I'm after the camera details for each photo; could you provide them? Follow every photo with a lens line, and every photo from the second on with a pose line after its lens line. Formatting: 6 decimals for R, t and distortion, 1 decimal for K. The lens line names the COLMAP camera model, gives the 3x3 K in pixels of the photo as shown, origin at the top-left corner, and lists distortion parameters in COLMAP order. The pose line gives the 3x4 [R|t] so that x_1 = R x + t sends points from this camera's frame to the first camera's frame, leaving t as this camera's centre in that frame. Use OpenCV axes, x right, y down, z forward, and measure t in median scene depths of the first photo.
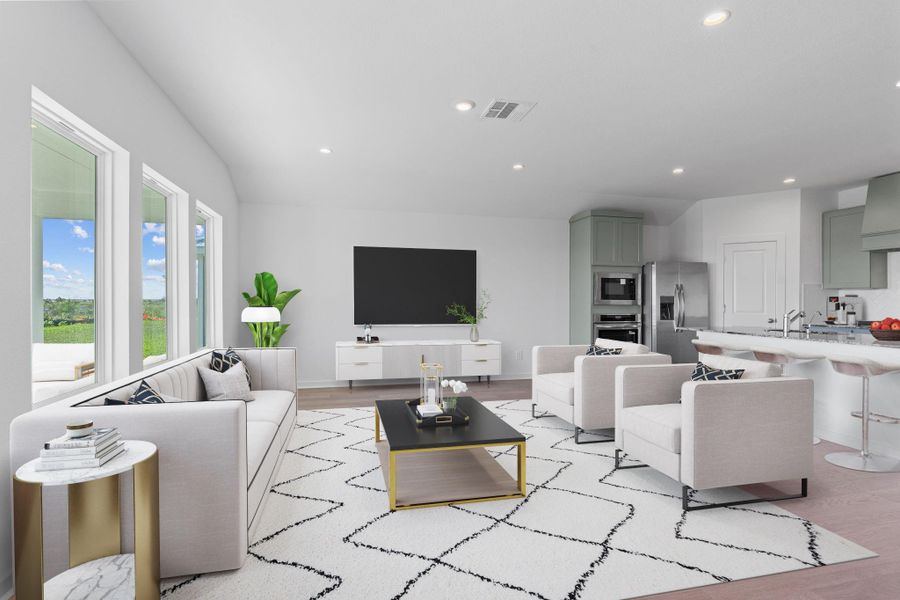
lens RADIAL K [[423.7, 0, 444.6], [0, 423.7, 299.8], [0, 0, 1]] dist [0.001367, -0.001704]
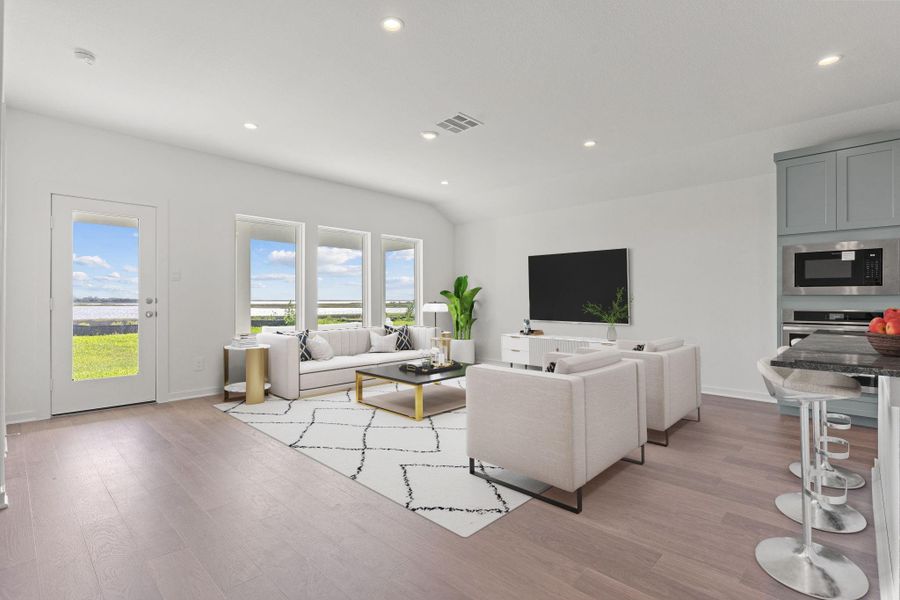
lens RADIAL K [[423.7, 0, 440.3], [0, 423.7, 302.3], [0, 0, 1]] dist [0.001367, -0.001704]
pose [[0.532279, -0.009918, -0.846511, 0.641624], [0.004623, 0.999951, -0.008808, 0.028152], [0.846557, 0.000775, 0.532298, 0.155854]]
